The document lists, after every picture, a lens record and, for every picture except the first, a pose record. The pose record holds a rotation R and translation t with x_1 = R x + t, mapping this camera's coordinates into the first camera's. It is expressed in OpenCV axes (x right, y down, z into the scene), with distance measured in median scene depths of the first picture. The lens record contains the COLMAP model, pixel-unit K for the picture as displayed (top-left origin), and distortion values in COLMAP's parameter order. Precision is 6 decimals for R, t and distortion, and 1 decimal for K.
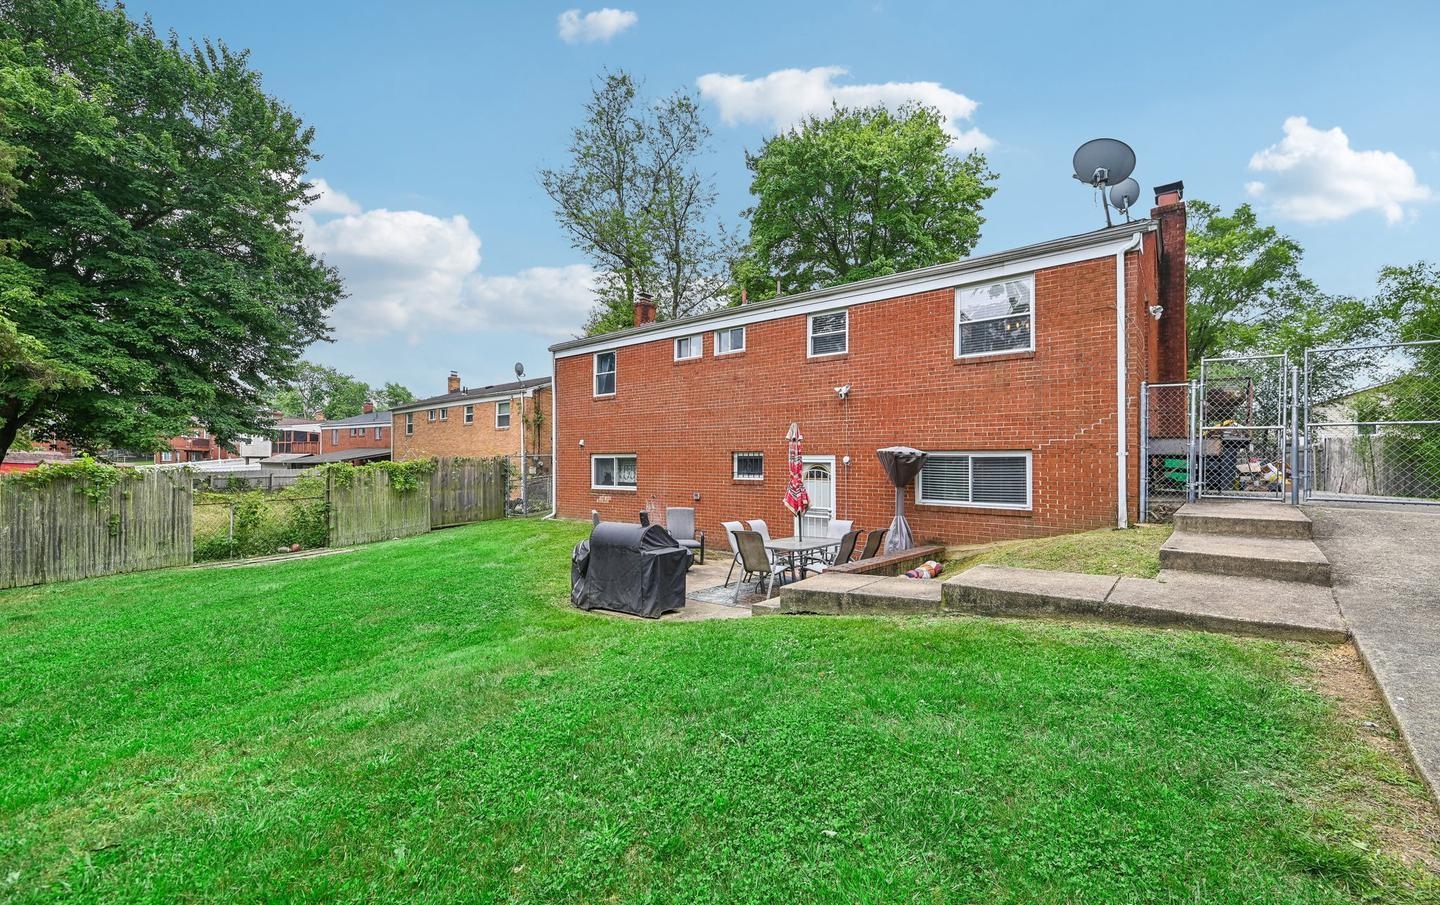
lens RADIAL K [[603.6, 0, 744.4], [0, 603.6, 455.3], [0, 0, 1]] dist [0.002135, 0.000003]
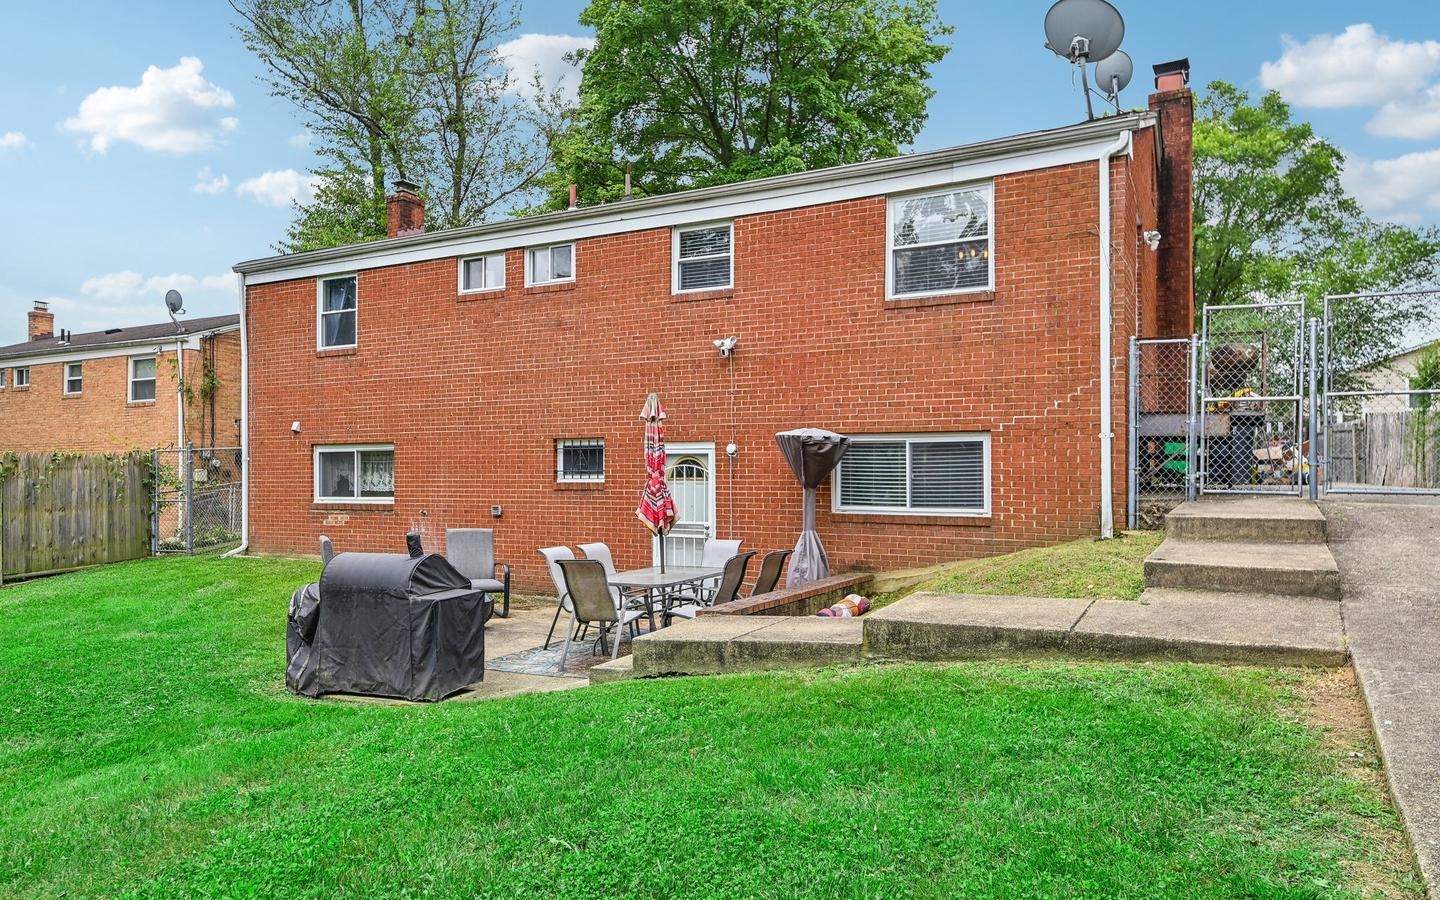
lens RADIAL K [[951.1, 0, 759.7], [0, 951.1, 464.7], [0, 0, 1]] dist [0.032423, 0.000104]
pose [[0.981003, -0.014126, 0.193477, -0.002924], [0.010371, 0.999738, 0.020406, 0.004116], [-0.193714, -0.018012, 0.980893, -0.036511]]
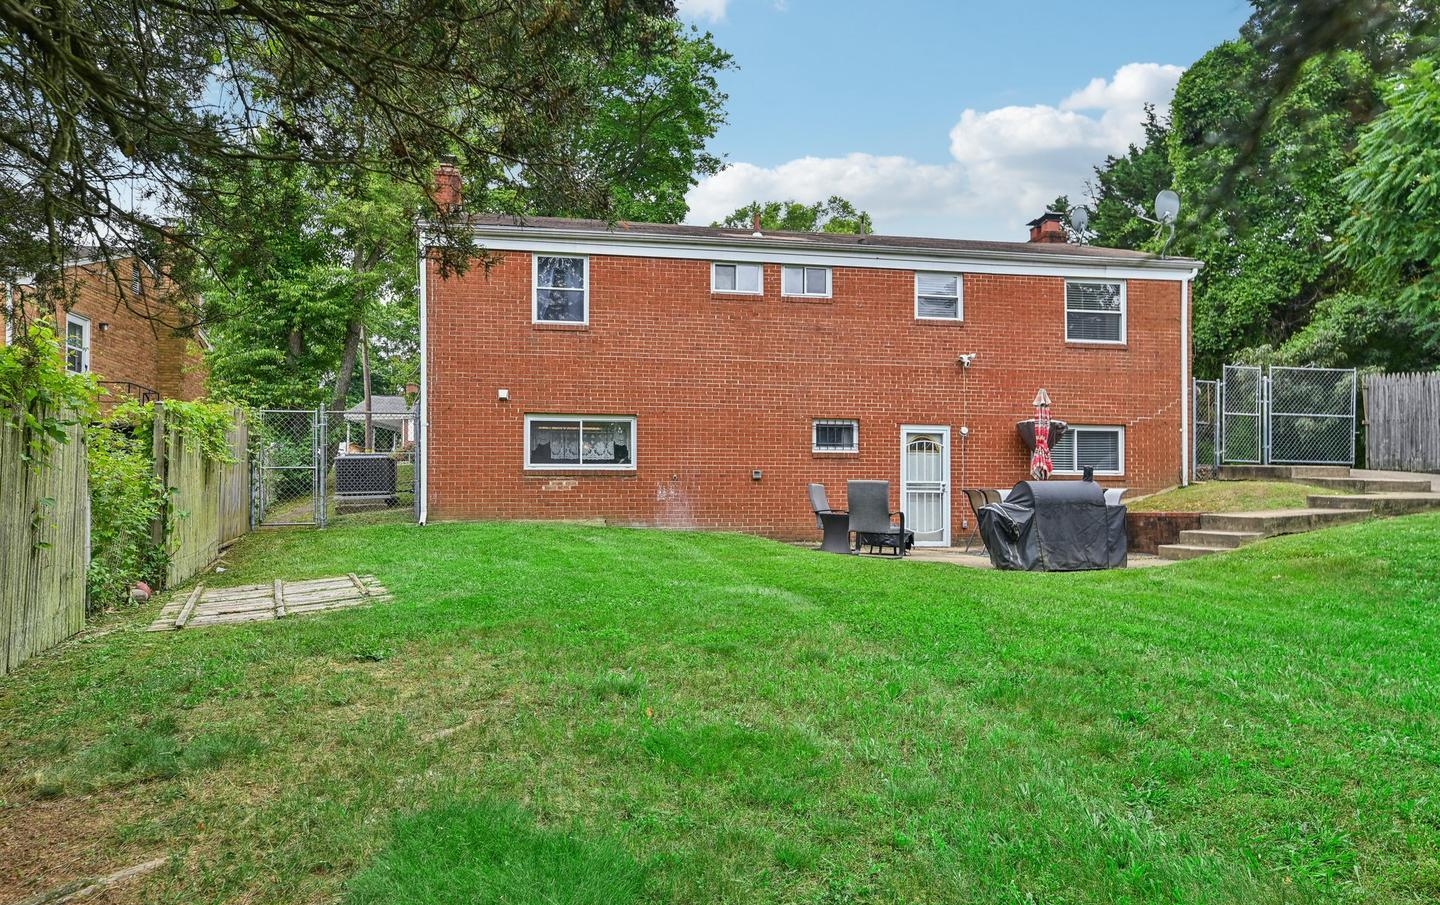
lens RADIAL K [[883.0, 0, 743.0], [0, 883.0, 480.4], [0, 0, 1]] dist [0.016645, 0.003758]
pose [[0.661471, 0.000548, 0.749971, -1.310115], [-0.014473, 0.999823, 0.012035, 0.087202], [-0.749831, -0.018815, 0.661361, 0.380842]]
